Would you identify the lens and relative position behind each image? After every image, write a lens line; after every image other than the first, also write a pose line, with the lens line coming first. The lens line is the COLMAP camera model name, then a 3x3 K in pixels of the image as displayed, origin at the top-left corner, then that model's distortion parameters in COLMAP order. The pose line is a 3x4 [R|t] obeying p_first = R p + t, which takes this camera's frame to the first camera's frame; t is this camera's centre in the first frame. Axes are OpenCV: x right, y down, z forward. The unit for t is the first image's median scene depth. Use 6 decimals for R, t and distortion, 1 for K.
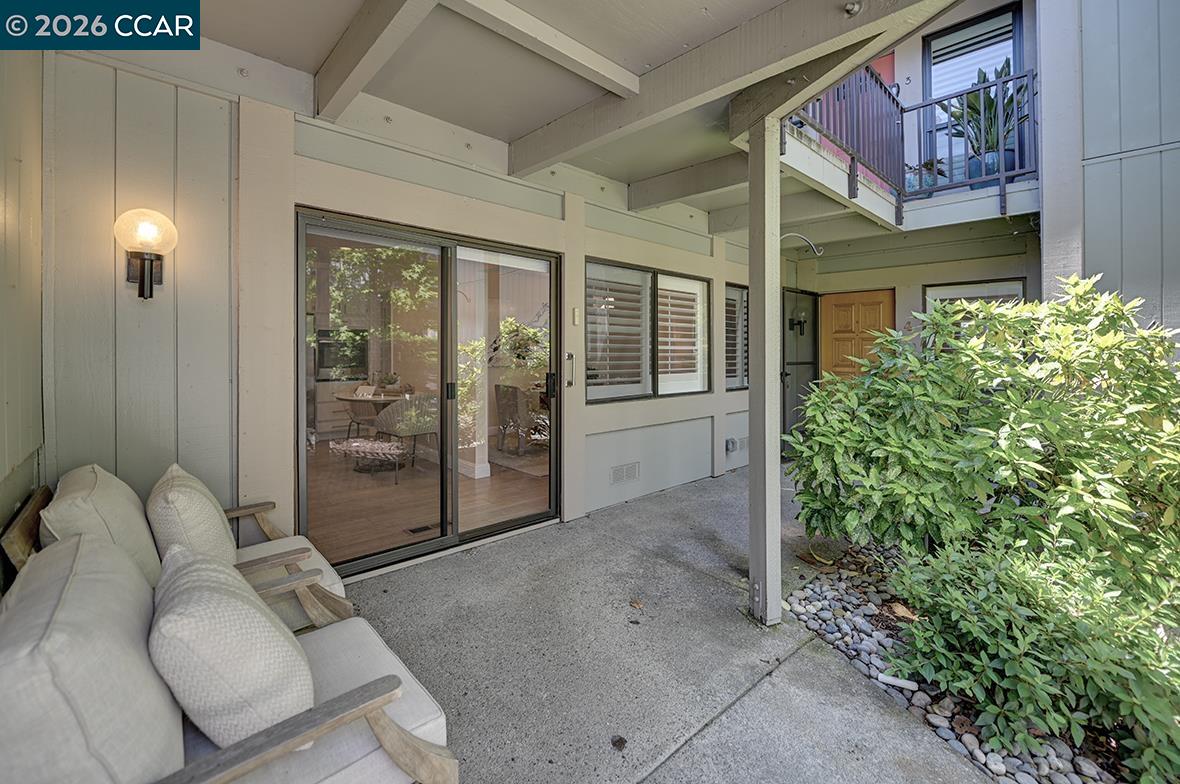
lens RADIAL K [[491.2, 0, 594.0], [0, 491.2, 370.2], [0, 0, 1]] dist [-0.001538, -0.004335]
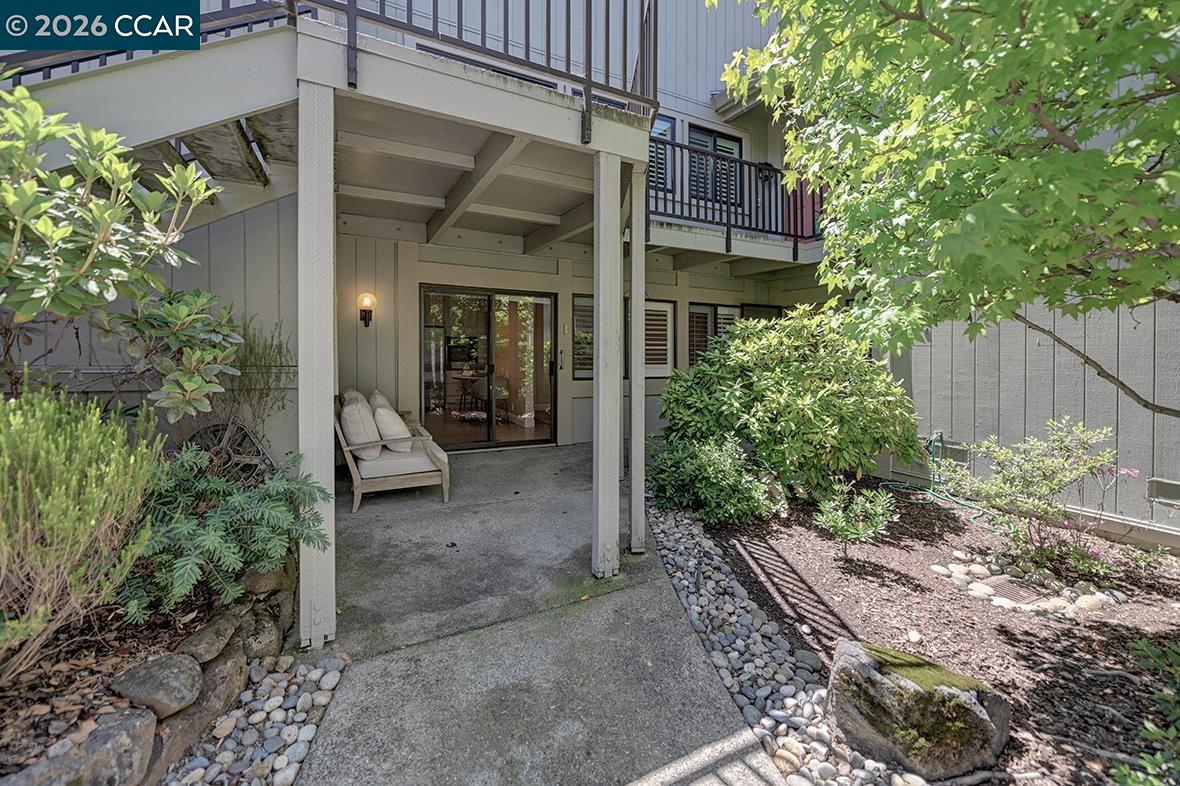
lens RADIAL K [[491.2, 0, 594.0], [0, 491.2, 371.2], [0, 0, 1]] dist [-0.001538, -0.004335]
pose [[0.966917, 0.008813, -0.254937, 0.501022], [-0.011149, 0.999908, -0.007719, 0.054128], [0.254846, 0.010306, 0.966927, -0.656123]]
